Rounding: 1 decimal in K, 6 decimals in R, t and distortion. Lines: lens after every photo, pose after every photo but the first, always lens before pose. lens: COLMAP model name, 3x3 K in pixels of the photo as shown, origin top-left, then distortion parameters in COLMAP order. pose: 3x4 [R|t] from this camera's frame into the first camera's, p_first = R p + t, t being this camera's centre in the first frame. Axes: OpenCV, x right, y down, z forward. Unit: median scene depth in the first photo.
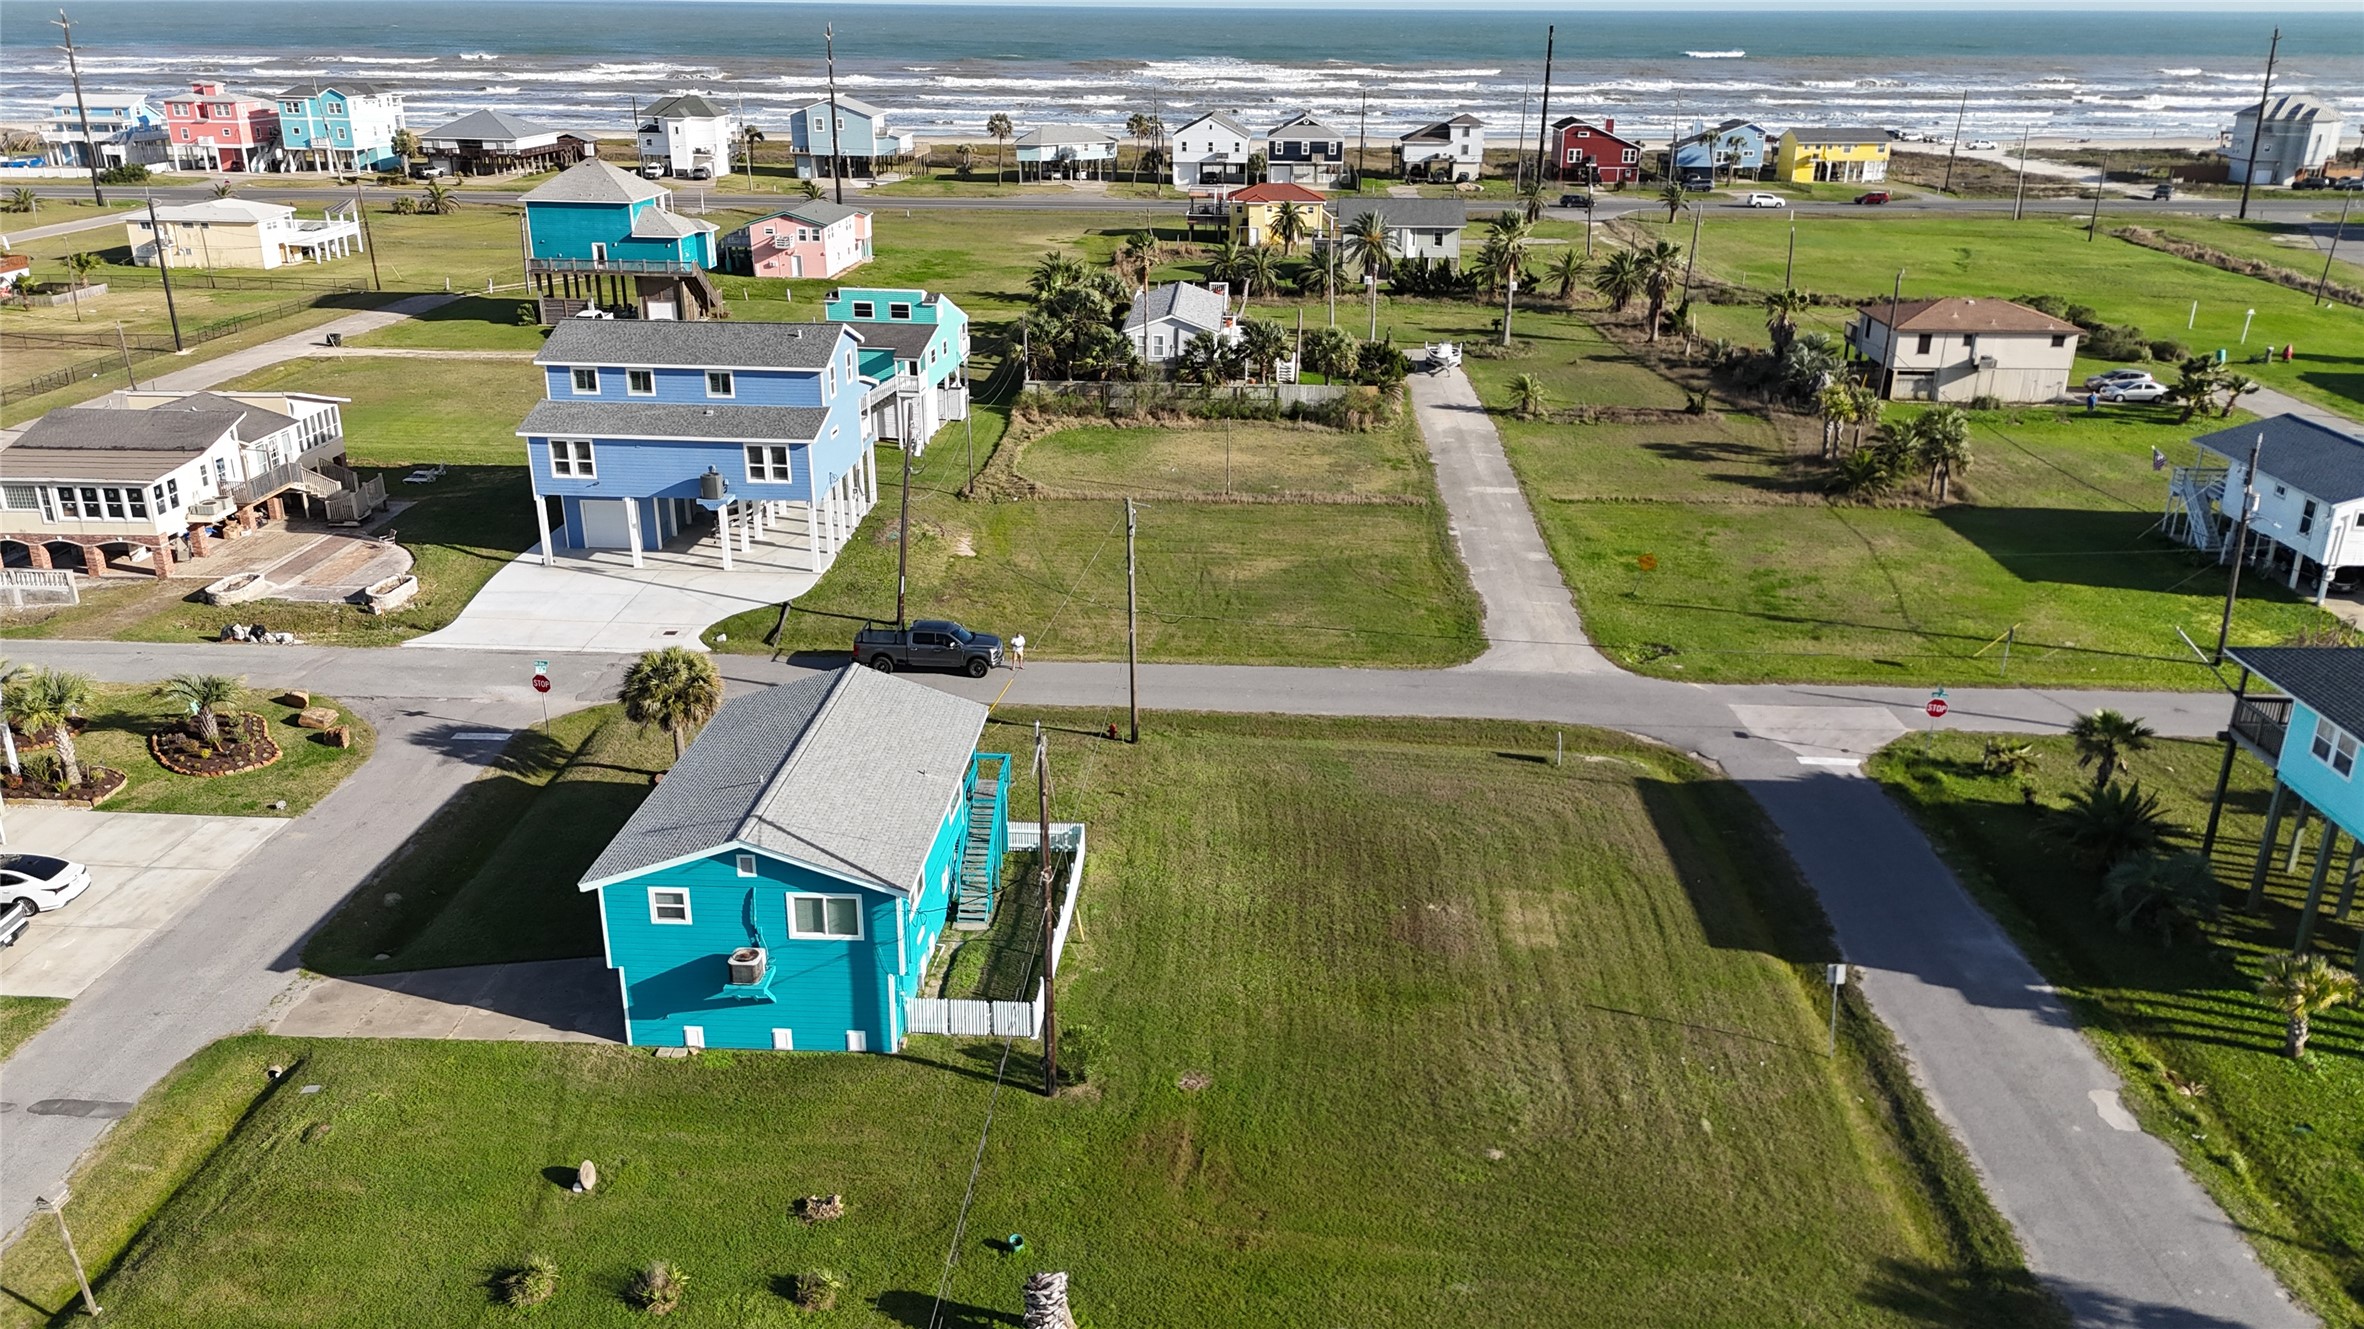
lens RADIAL K [[1736.7, 0, 1192.9], [0, 1736.7, 655.8], [0, 0, 1]] dist [0.064975, -0.061937]
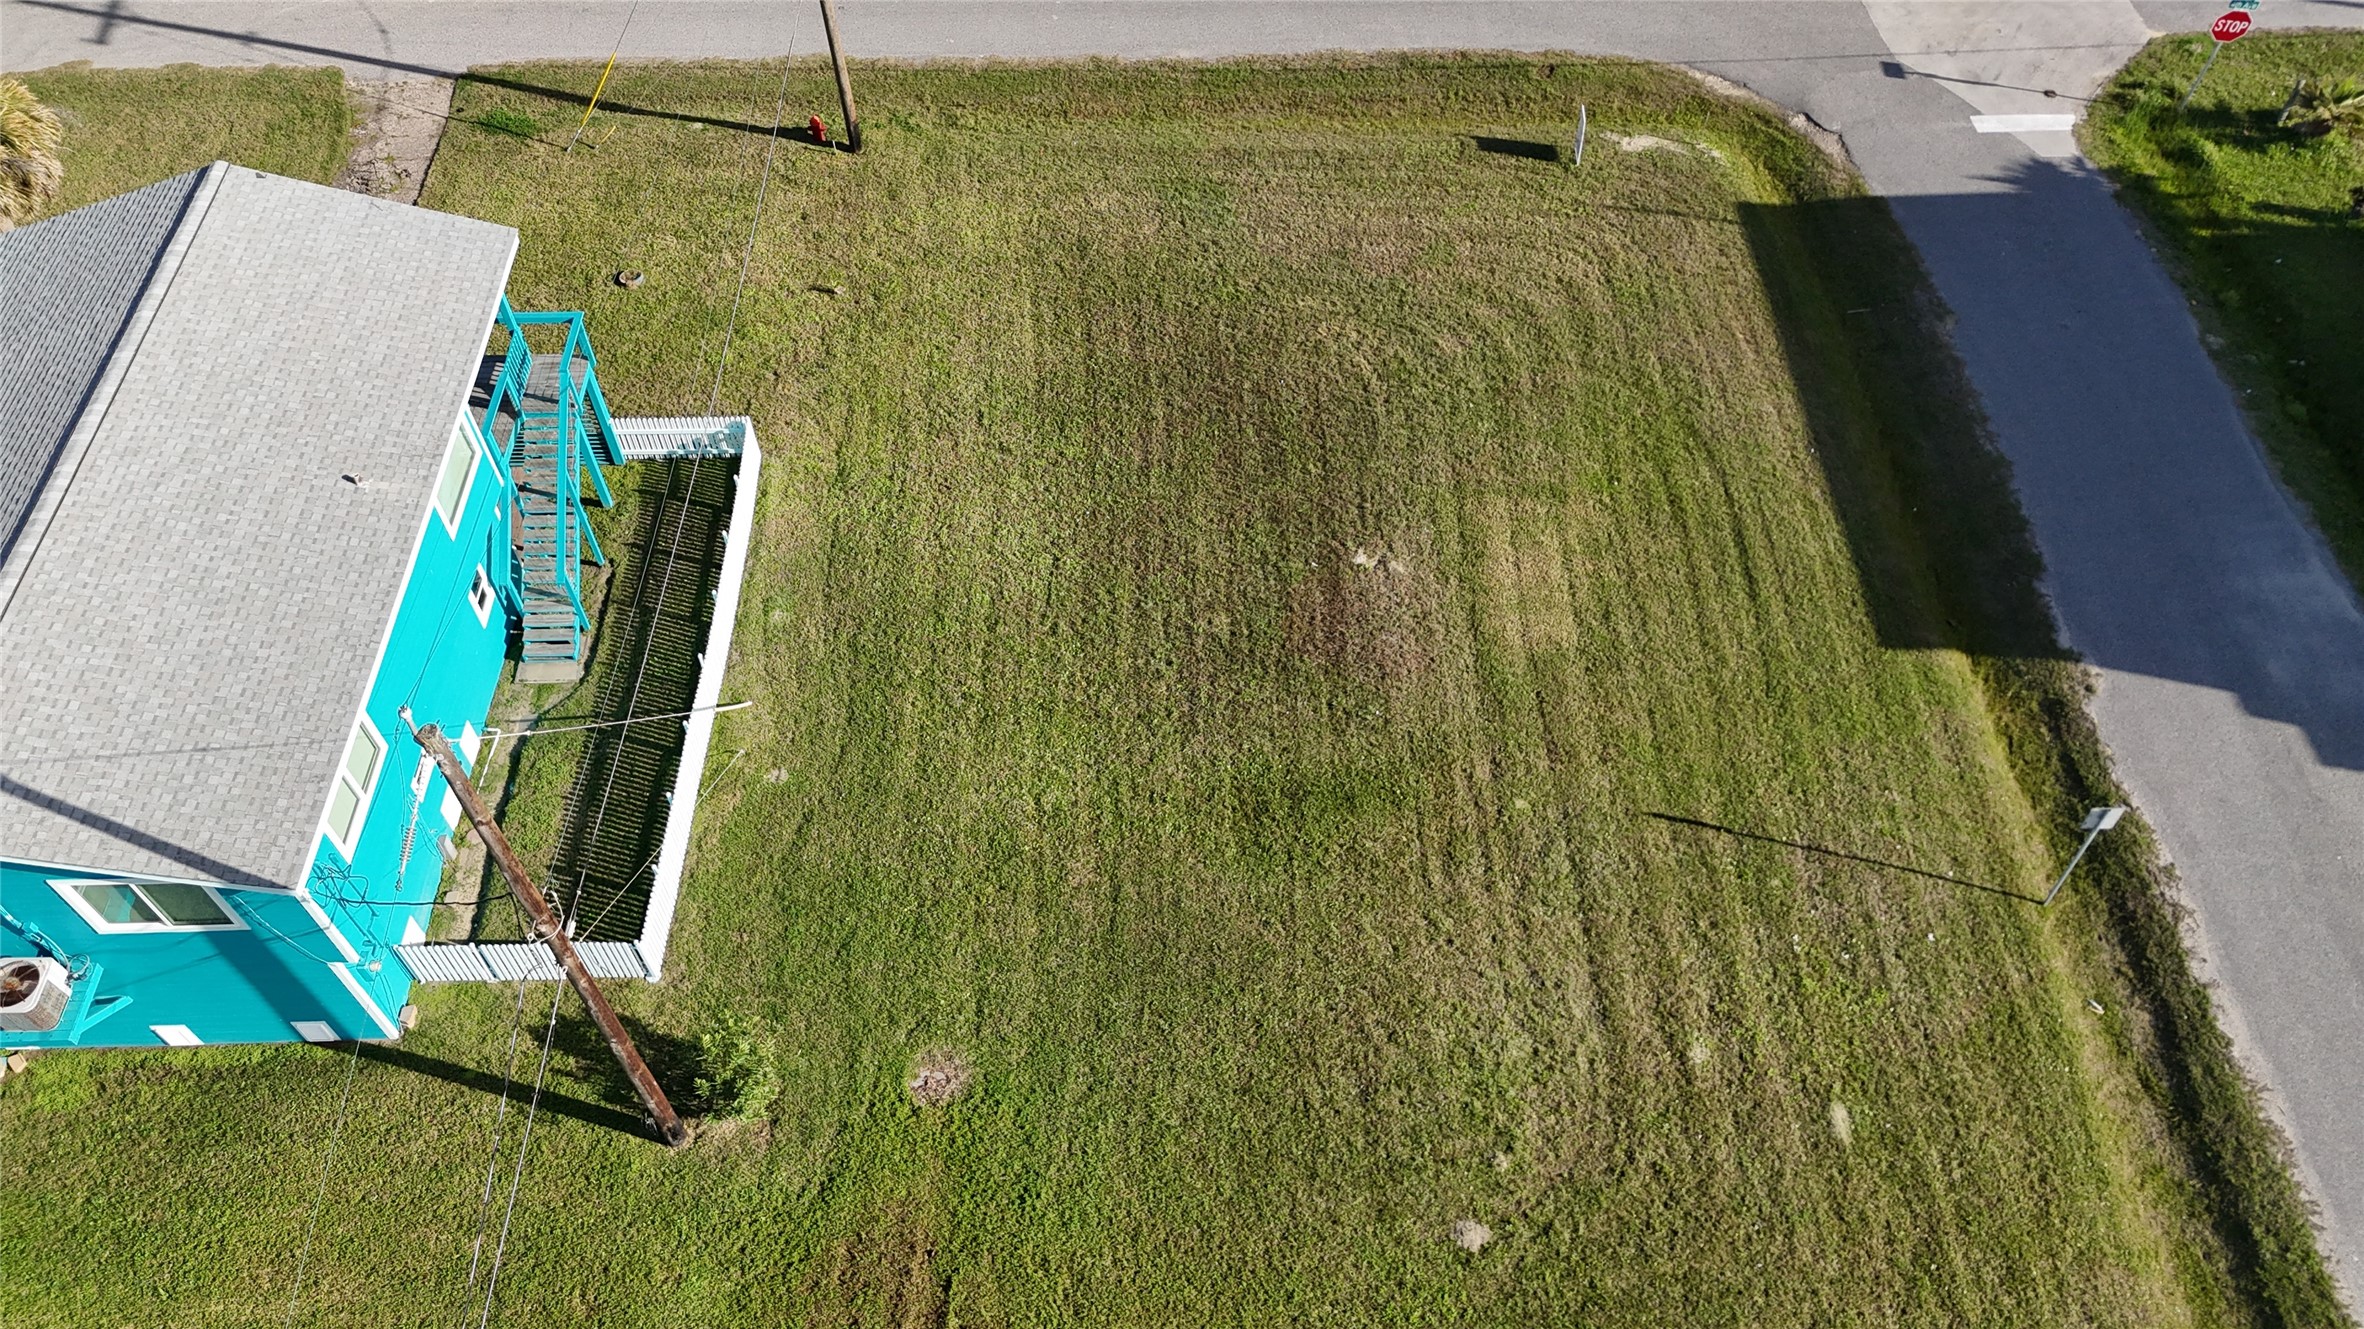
lens RADIAL K [[1736.7, 0, 1196.6], [0, 1736.7, 667.2], [0, 0, 1]] dist [0.064975, -0.061937]
pose [[0.997510, -0.063771, 0.030111, 0.064613], [0.038081, 0.846447, 0.531109, -0.140746], [-0.059357, -0.528640, 0.846768, 0.512351]]
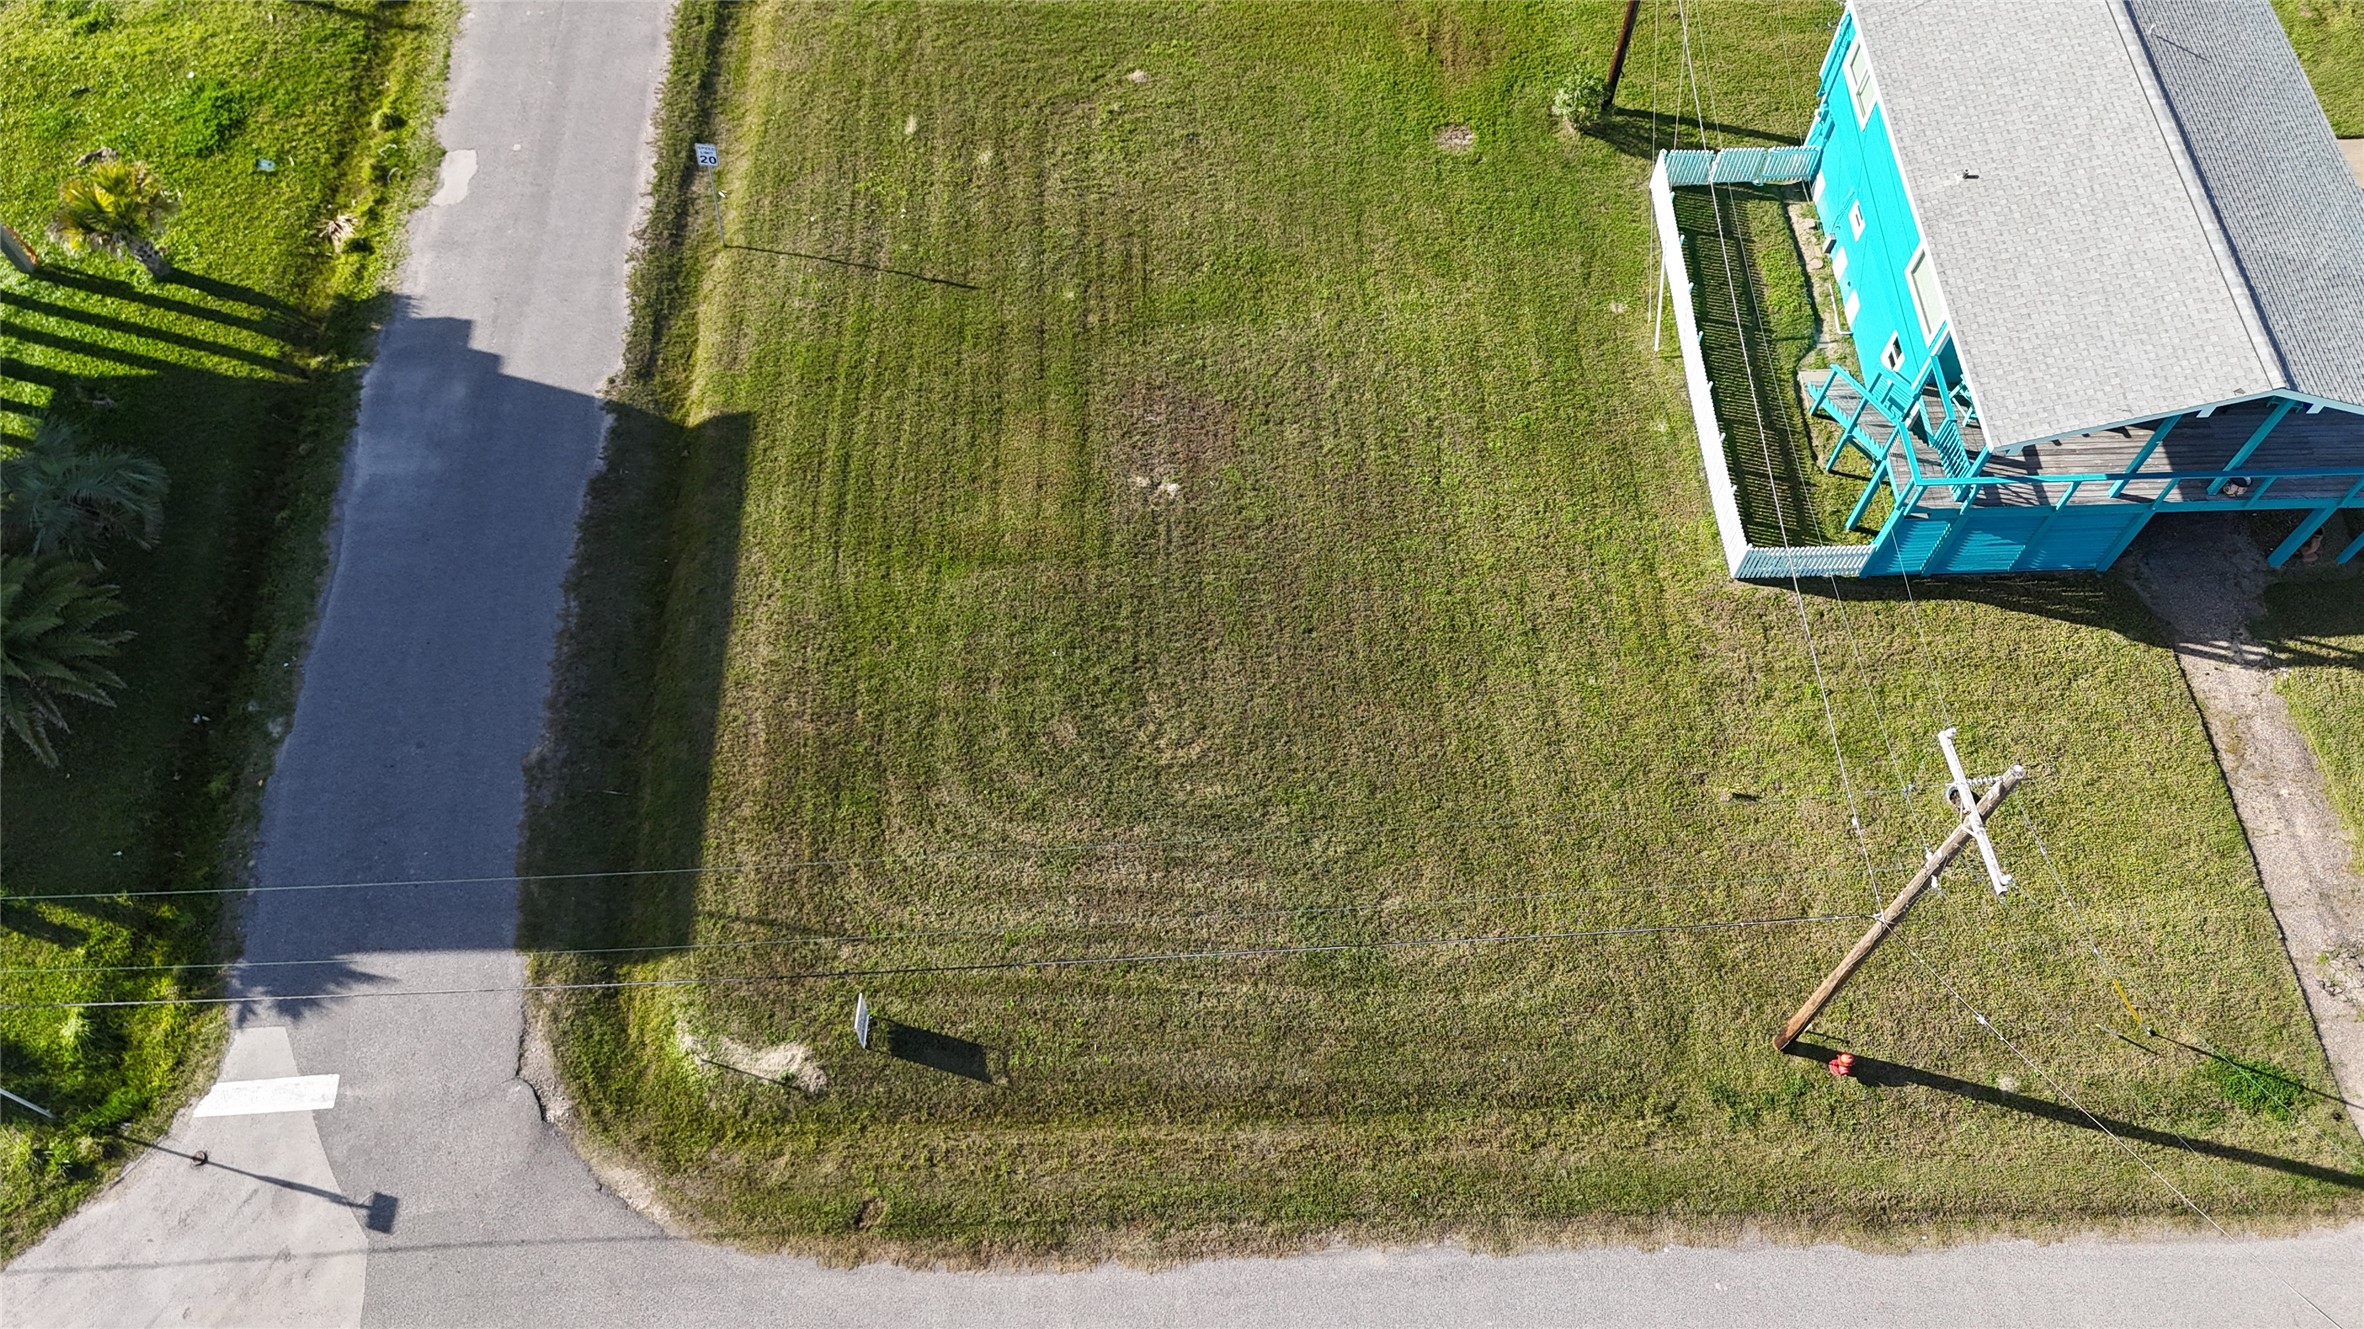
lens RADIAL K [[1736.7, 0, 1185.9], [0, 1736.7, 673.3], [0, 0, 1]] dist [0.064975, -0.061937]
pose [[-0.997132, 0.060811, -0.045058, 0.172746], [-0.034420, 0.165853, 0.985550, -0.524439], [0.067405, 0.984274, -0.163284, 1.227428]]
